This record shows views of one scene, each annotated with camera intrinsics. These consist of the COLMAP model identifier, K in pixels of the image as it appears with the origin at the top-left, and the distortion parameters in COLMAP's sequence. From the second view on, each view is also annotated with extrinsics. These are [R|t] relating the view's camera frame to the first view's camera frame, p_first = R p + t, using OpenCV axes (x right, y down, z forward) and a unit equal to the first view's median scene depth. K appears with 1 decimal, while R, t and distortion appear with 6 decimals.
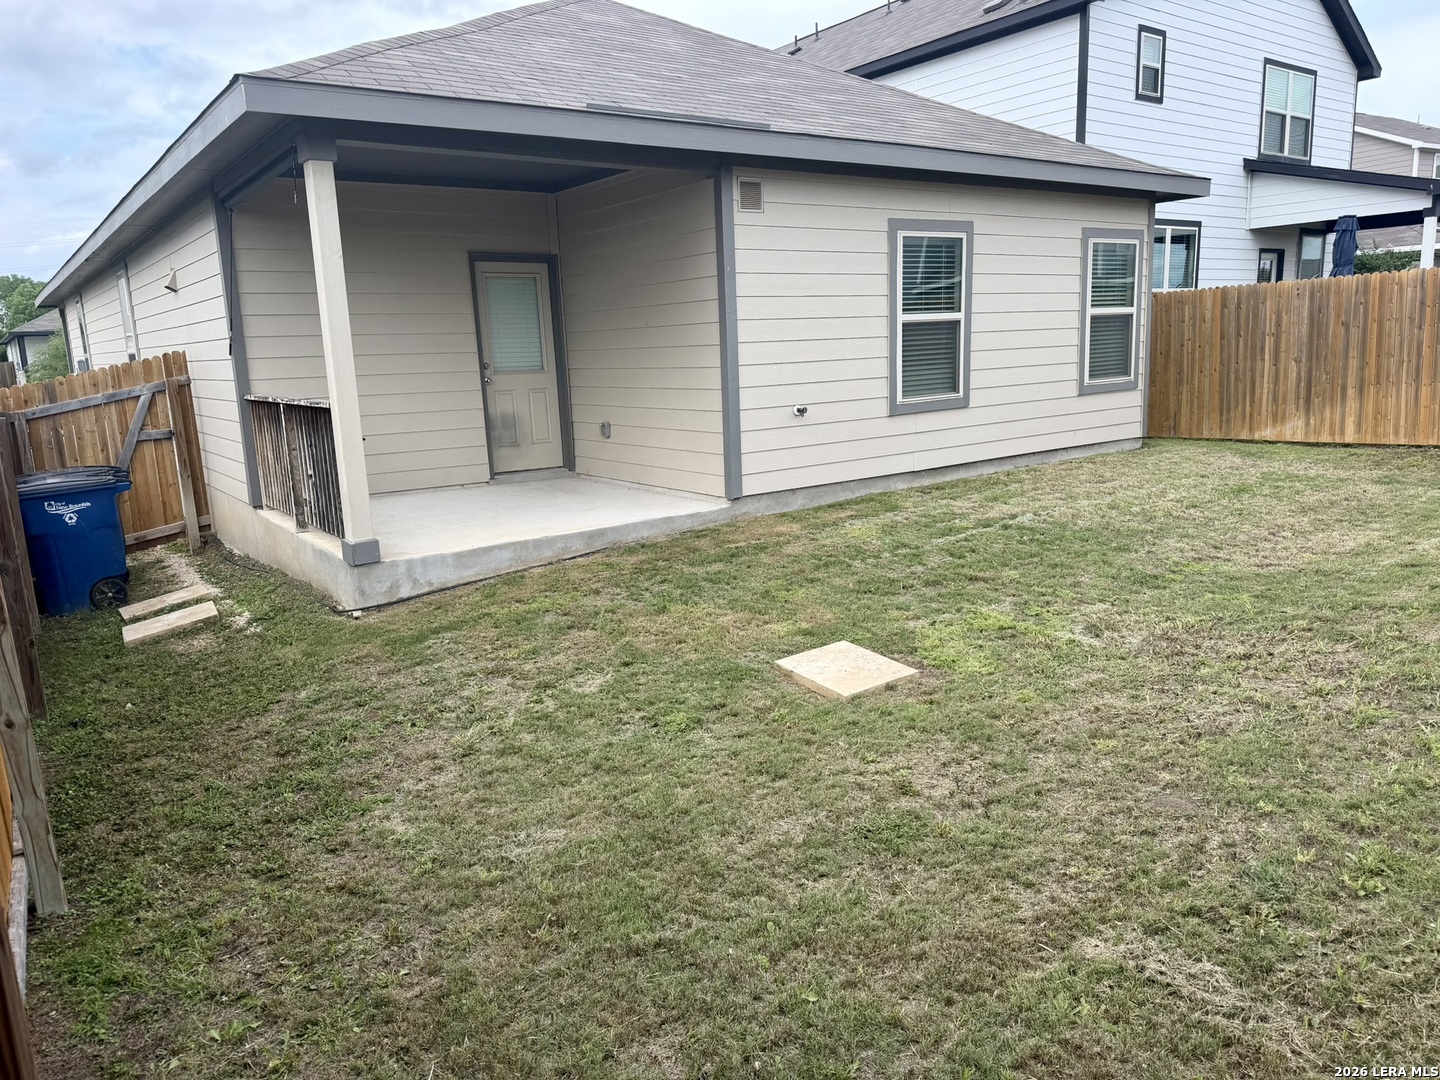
lens RADIAL K [[1001.4, 0, 720.0], [0, 1001.4, 540.0], [0, 0, 1]] dist [0.002159, 0.001289]
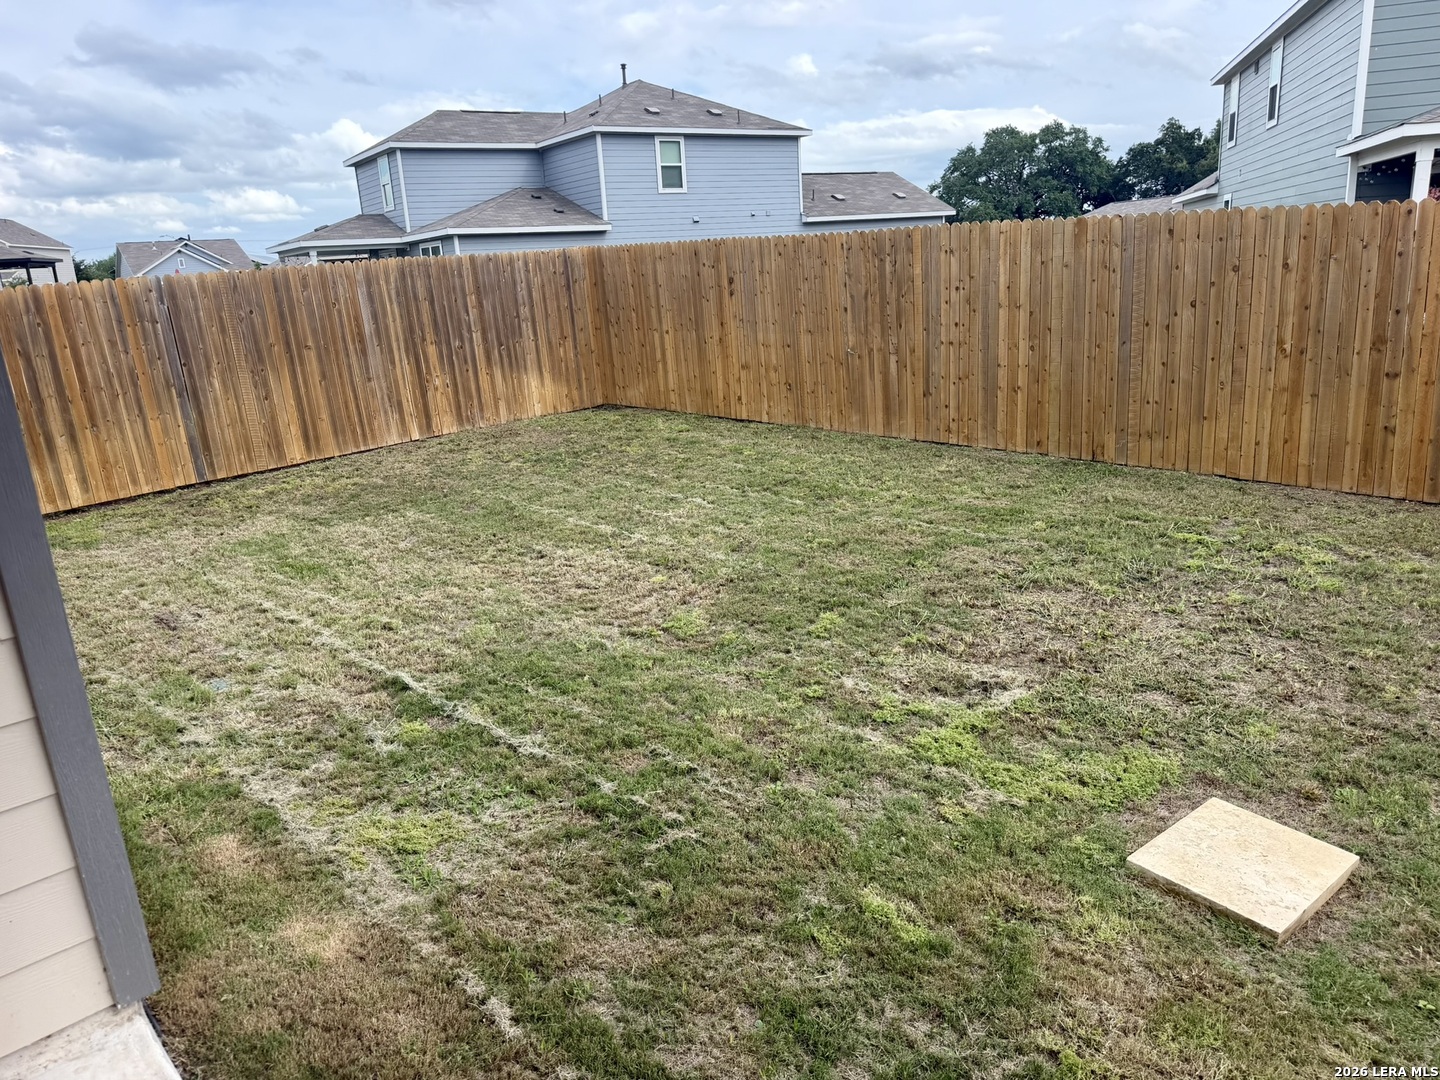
lens RADIAL K [[1001.4, 0, 720.0], [0, 1001.4, 540.0], [0, 0, 1]] dist [0.002159, 0.001289]
pose [[-0.080279, -0.218719, 0.972480, -0.162607], [0.282372, 0.930672, 0.232626, -0.115536], [-0.955940, 0.293276, -0.012953, 0.563042]]
